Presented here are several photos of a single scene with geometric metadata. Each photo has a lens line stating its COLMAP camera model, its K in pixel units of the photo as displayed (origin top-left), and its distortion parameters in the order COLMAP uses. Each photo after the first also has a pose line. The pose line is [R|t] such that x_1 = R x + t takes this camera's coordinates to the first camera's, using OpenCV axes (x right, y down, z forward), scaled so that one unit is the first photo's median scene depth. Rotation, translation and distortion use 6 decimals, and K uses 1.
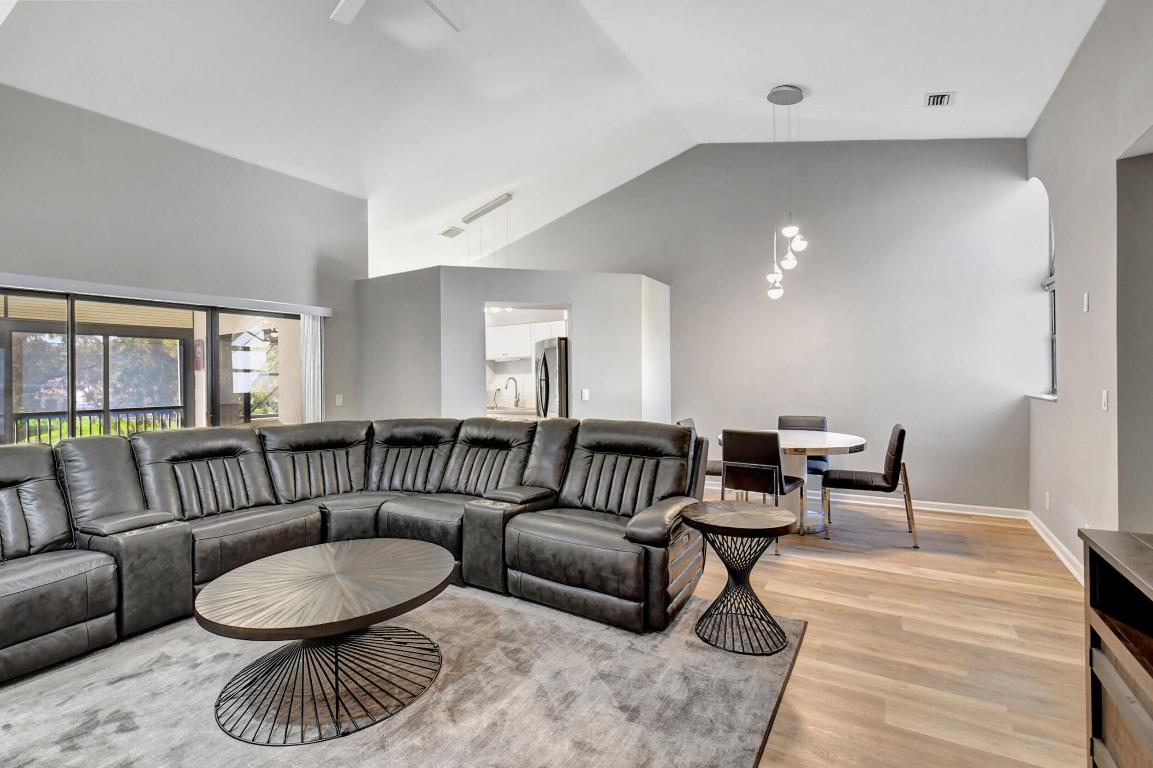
lens RADIAL K [[515.3, 0, 573.3], [0, 515.3, 371.2], [0, 0, 1]] dist [0.003660, -0.007185]
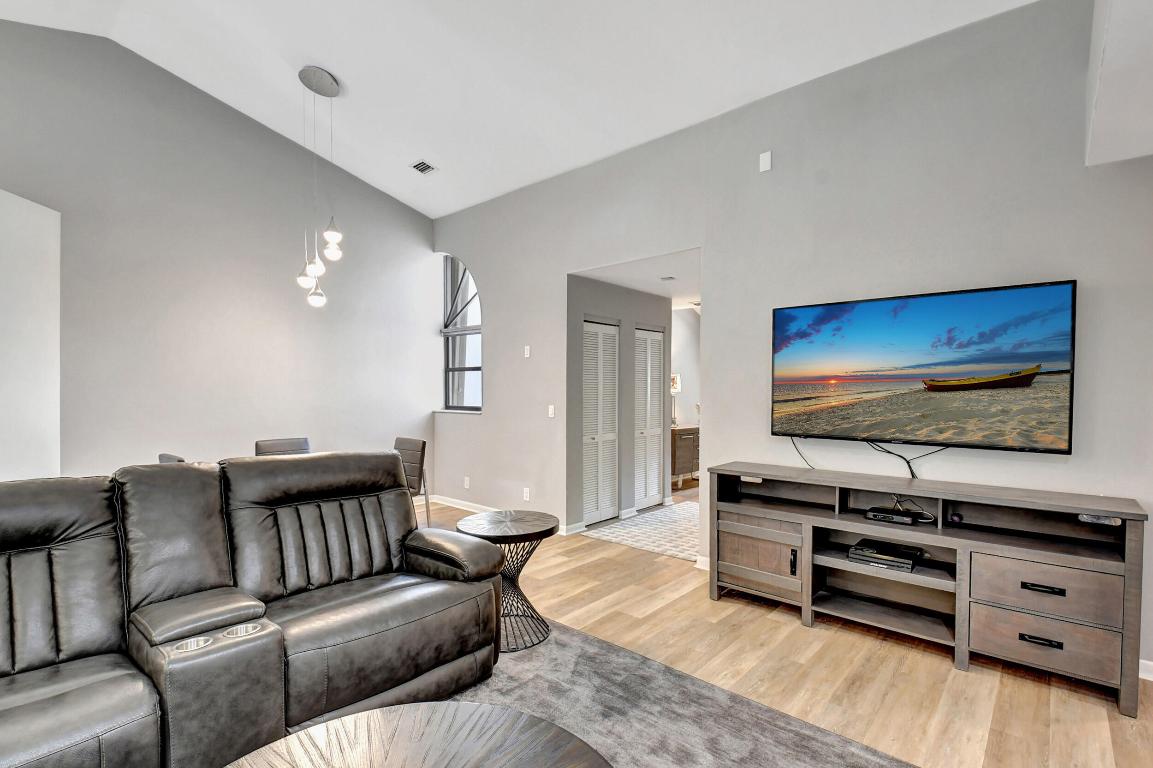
lens RADIAL K [[524.5, 0, 575.5], [0, 524.5, 392.7], [0, 0, 1]] dist [-0.000043, -0.000437]
pose [[0.184436, 0.006101, 0.982826, -0.583390], [-0.019414, 0.999808, -0.002563, 0.003695], [-0.982653, -0.018607, 0.184519, 0.532123]]
